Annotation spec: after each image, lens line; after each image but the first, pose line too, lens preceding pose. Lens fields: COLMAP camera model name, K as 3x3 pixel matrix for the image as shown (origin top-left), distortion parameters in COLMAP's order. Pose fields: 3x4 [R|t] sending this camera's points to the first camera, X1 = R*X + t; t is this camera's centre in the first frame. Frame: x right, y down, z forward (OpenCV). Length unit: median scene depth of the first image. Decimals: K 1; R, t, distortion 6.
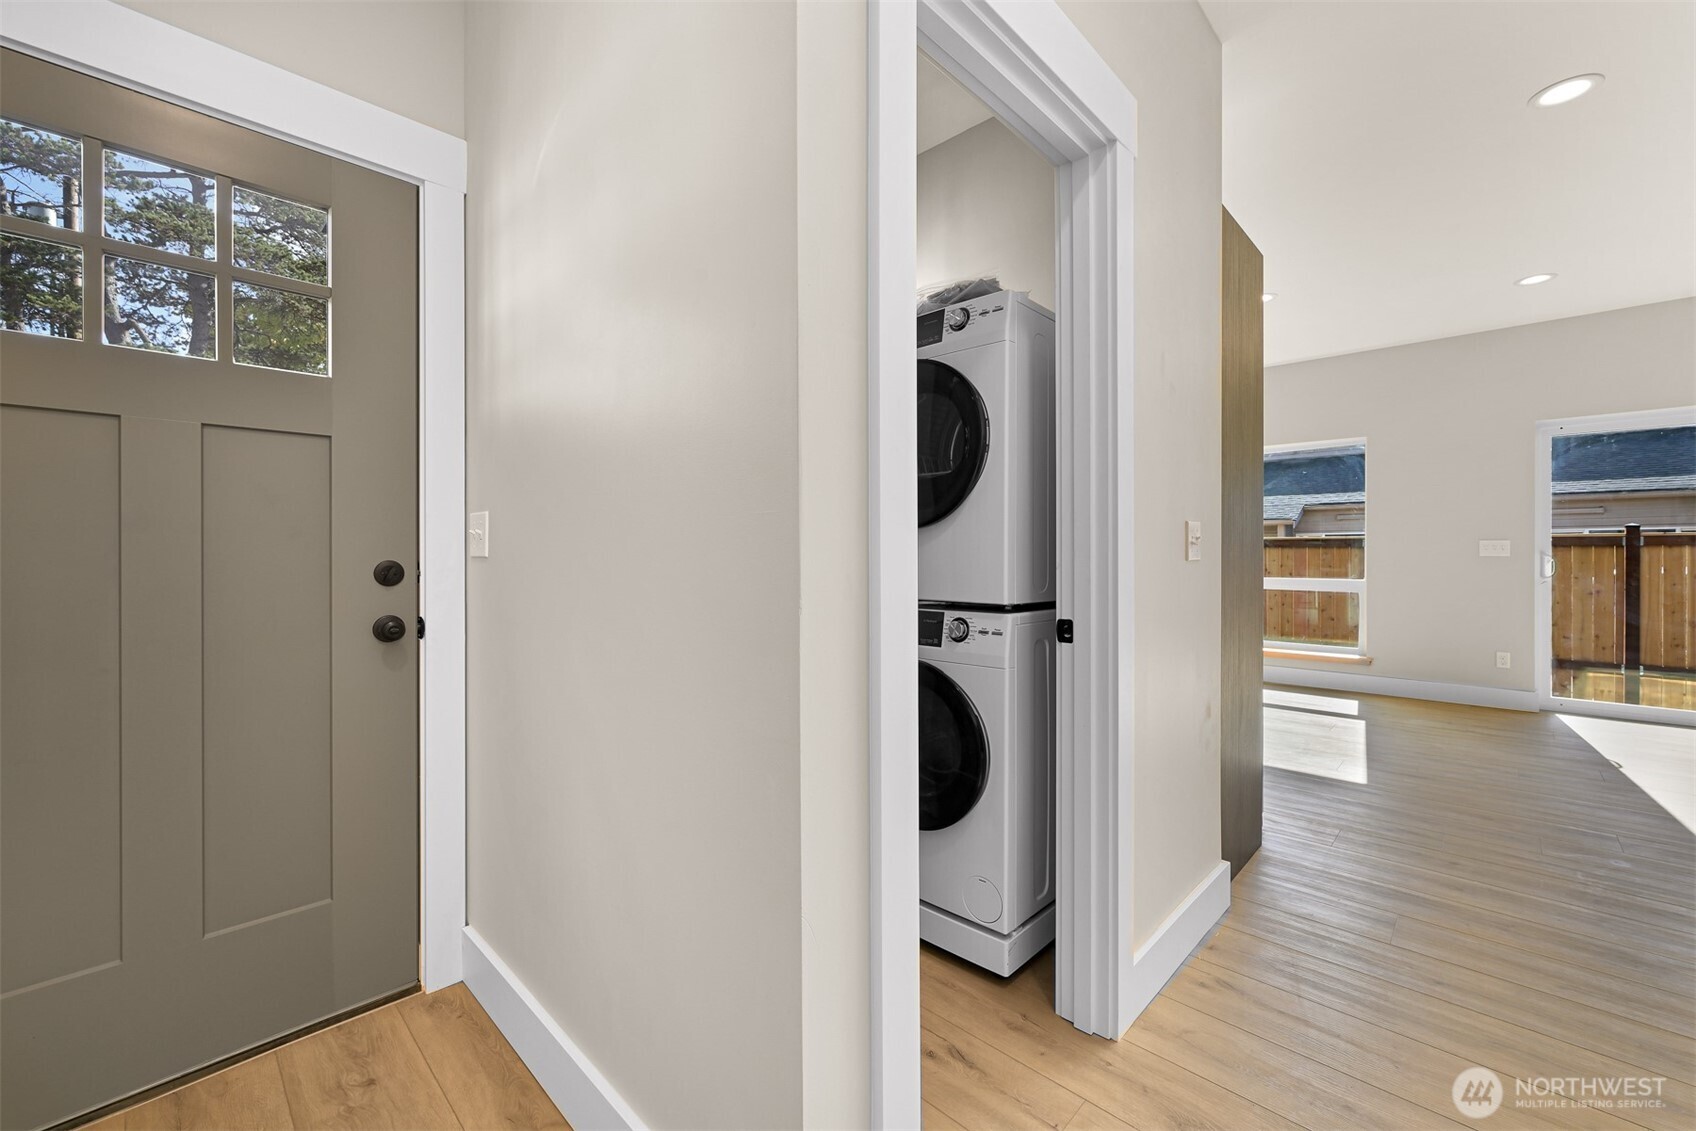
lens RADIAL K [[679.1, 0, 848.2], [0, 679.1, 552.4], [0, 0, 1]] dist [0.000341, 0.000229]
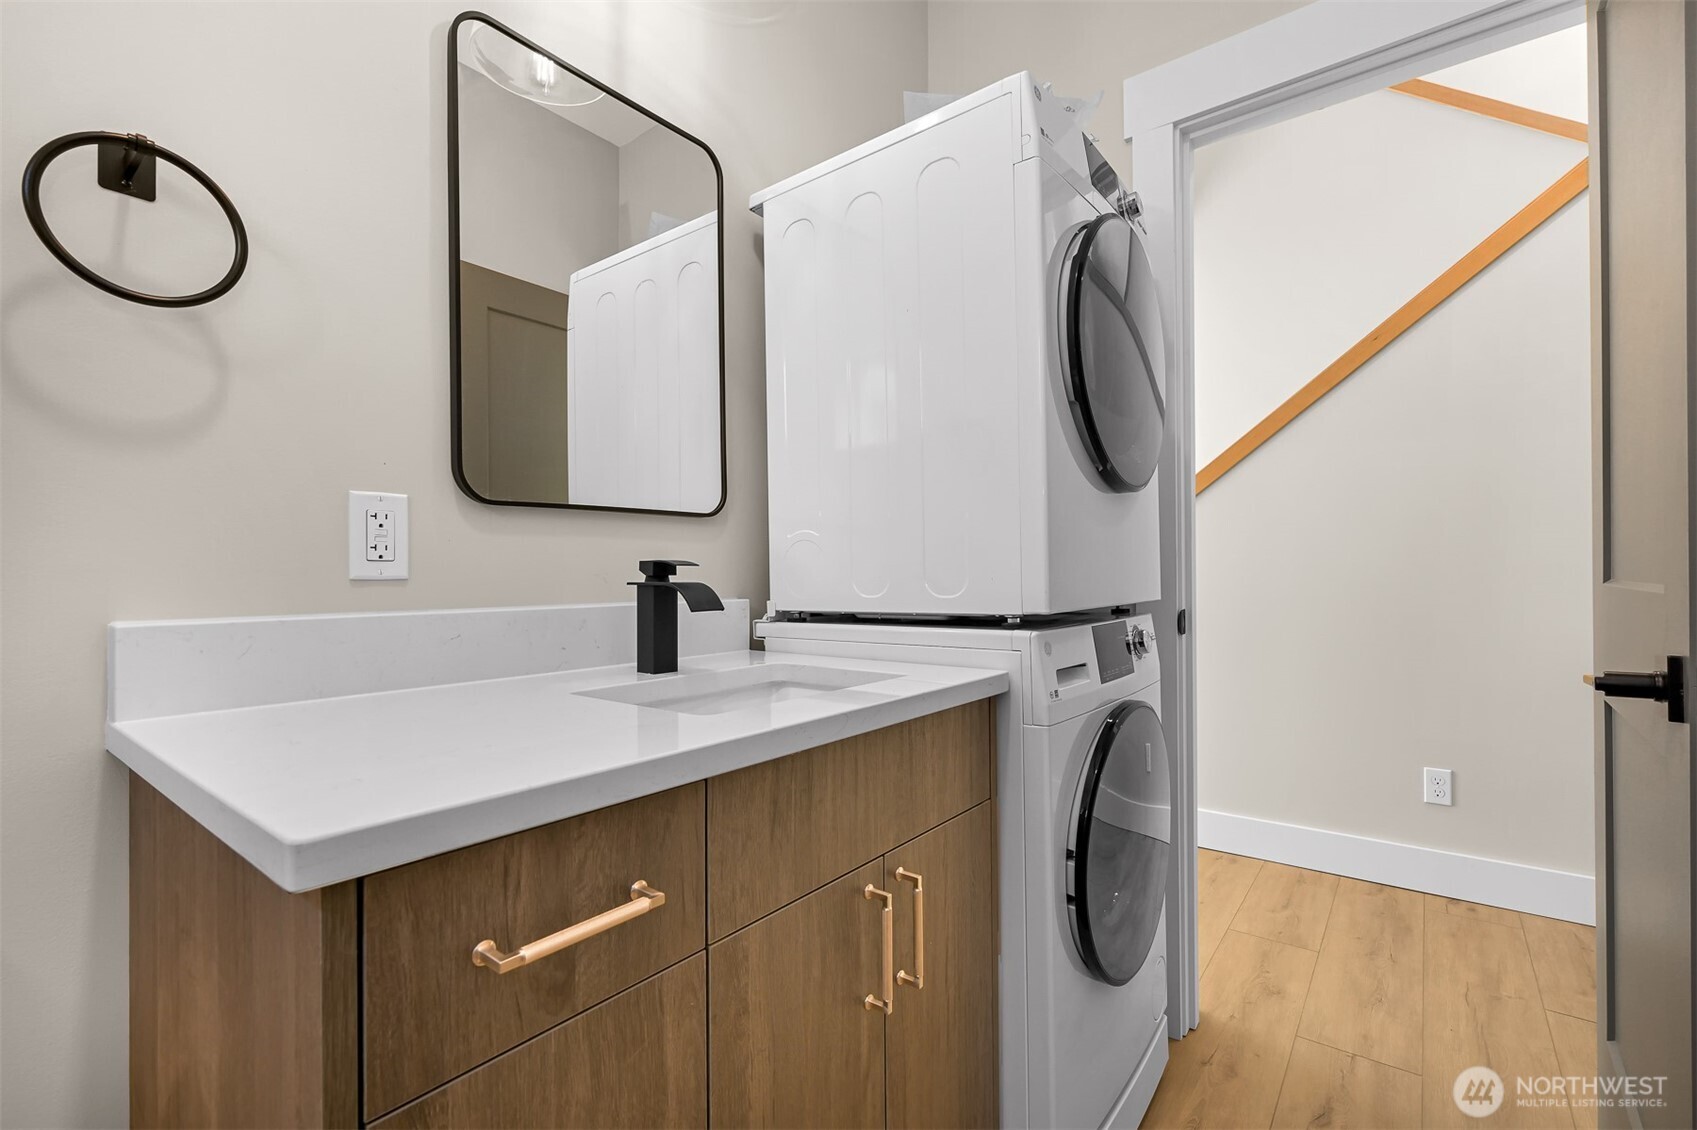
lens RADIAL K [[751.4, 0, 848.5], [0, 751.4, 565.0], [0, 0, 1]] dist [-0.000575, 0.000027]
pose [[-0.107745, 0.006624, 0.994156, -0.700949], [0.006130, 0.999963, -0.005998, 0.038336], [-0.994160, 0.005448, -0.107782, 1.640254]]
